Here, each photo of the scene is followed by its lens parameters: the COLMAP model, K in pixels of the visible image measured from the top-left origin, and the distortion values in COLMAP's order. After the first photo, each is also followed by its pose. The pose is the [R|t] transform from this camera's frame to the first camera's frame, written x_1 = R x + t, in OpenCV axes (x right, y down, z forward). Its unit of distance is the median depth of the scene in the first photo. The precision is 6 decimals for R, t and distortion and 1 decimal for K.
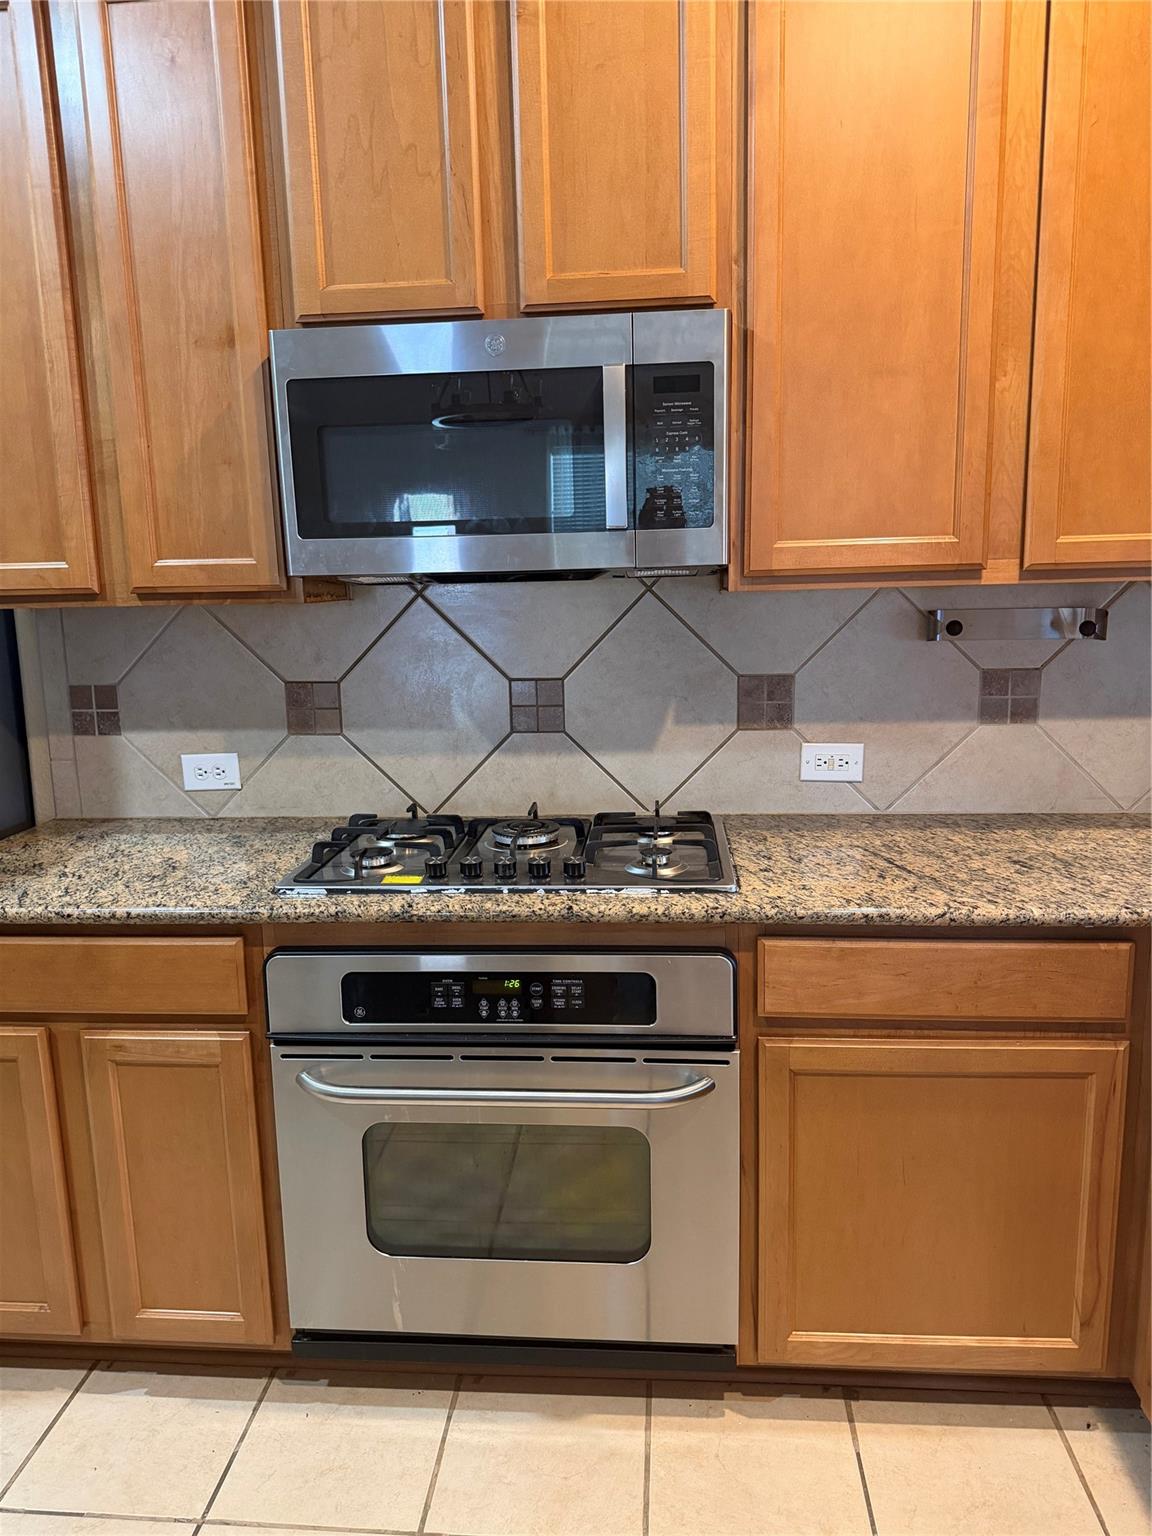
lens RADIAL K [[1080.4, 0, 571.9], [0, 1080.4, 773.1], [0, 0, 1]] dist [0.021924, -0.020312]
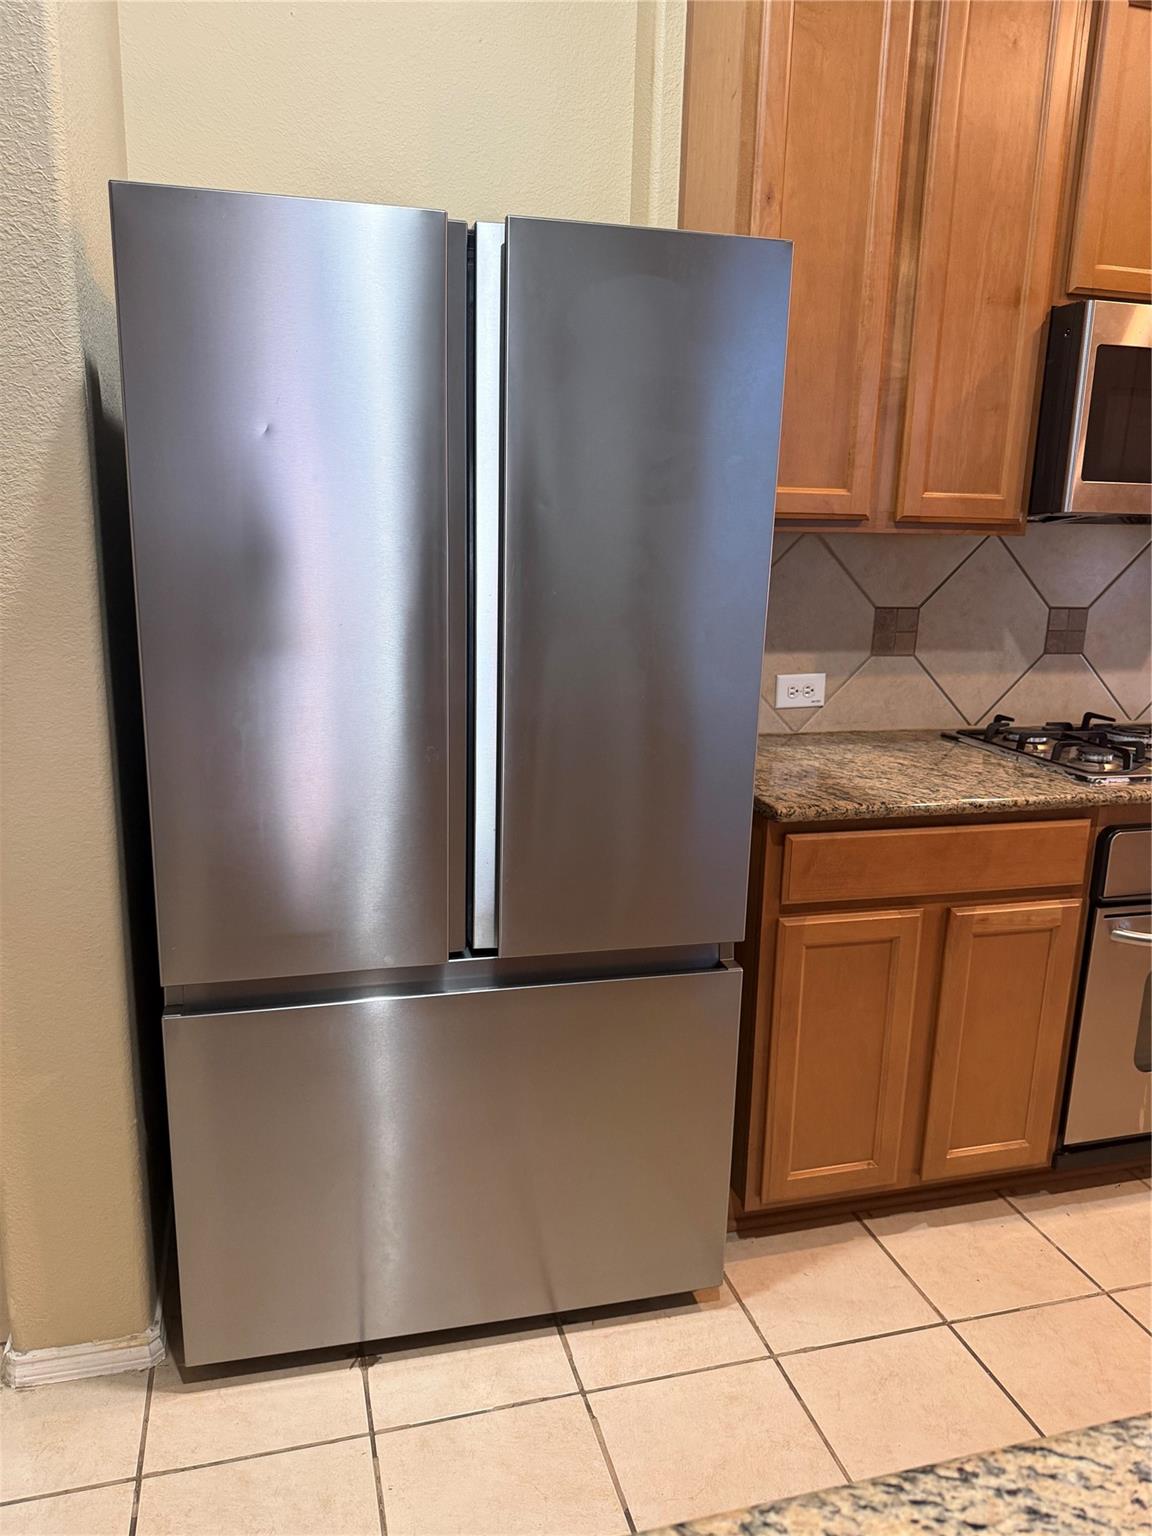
lens RADIAL K [[1080.4, 0, 570.5], [0, 1080.4, 772.0], [0, 0, 1]] dist [0.021924, -0.020312]
pose [[0.936644, -0.032793, 0.348744, -1.122105], [0.017813, 0.998779, 0.046074, 0.032107], [-0.349829, -0.036943, 0.936085, 0.078064]]
